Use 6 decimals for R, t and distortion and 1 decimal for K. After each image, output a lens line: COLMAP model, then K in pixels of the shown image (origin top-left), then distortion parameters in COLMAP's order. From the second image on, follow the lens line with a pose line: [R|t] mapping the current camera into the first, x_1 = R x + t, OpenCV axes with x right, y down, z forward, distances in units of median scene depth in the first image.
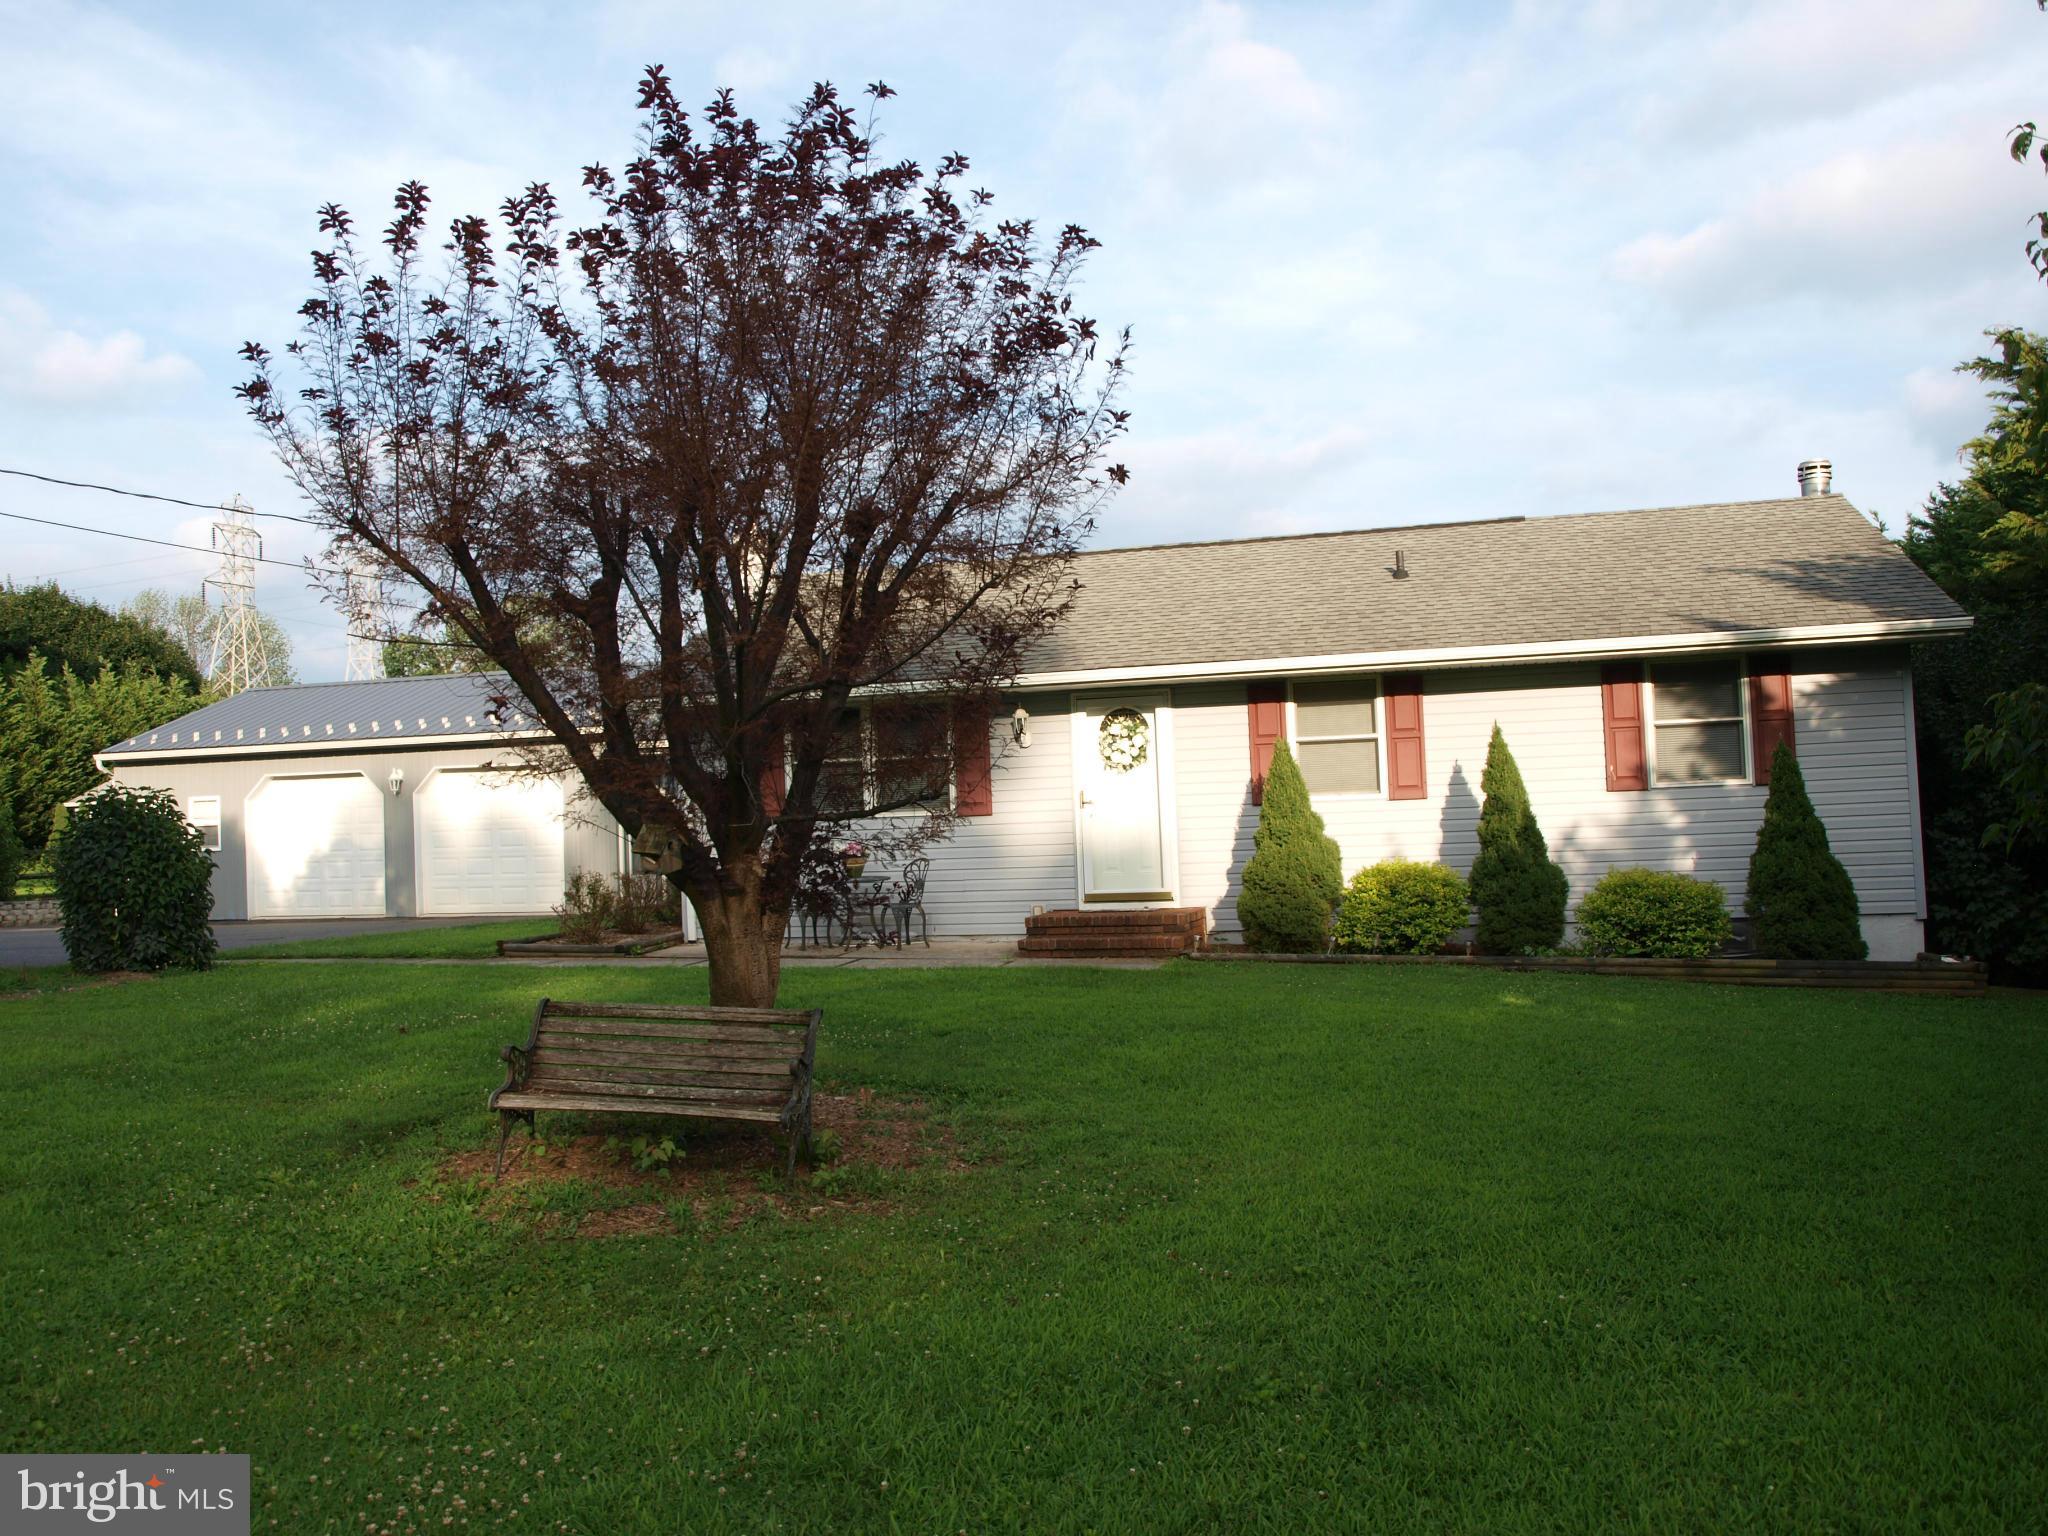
lens RADIAL K [[1639.2, 0, 1015.7], [0, 1639.2, 742.2], [0, 0, 1]] dist [-0.112866, 0.076968]
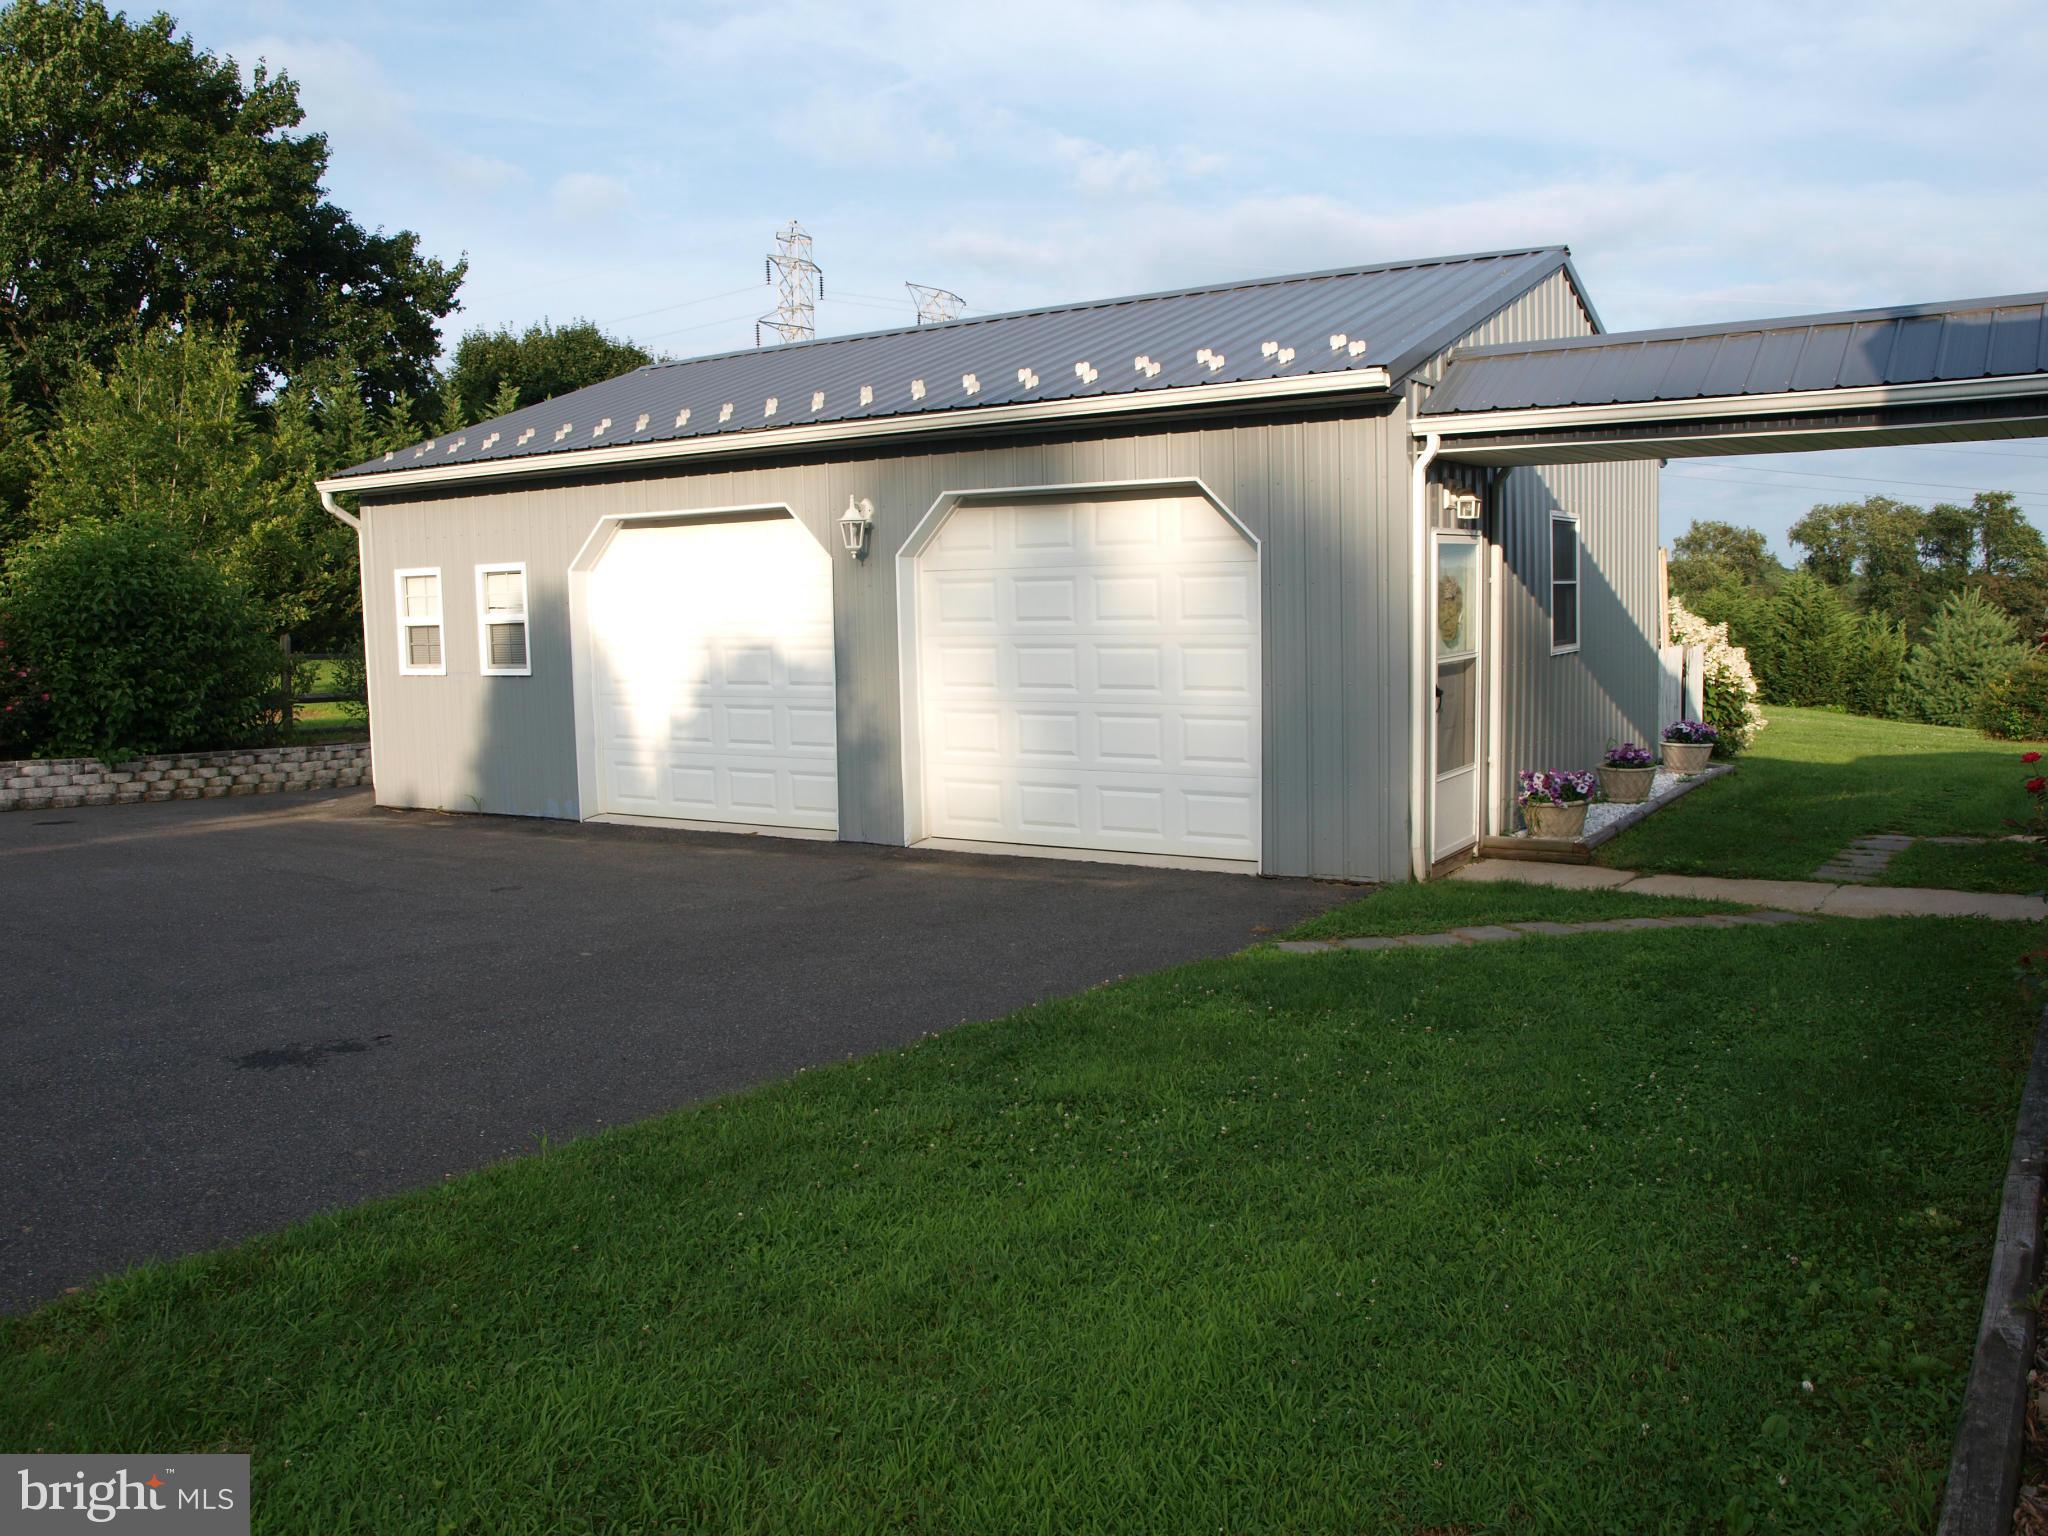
lens RADIAL K [[1639.2, 0, 1015.7], [0, 1639.2, 742.2], [0, 0, 1]] dist [-0.112866, 0.076968]
pose [[0.939342, 0.042940, -0.340284, -0.181991], [0.004483, 0.990510, 0.137365, 0.019793], [0.342953, -0.130558, 0.930235, 0.564429]]
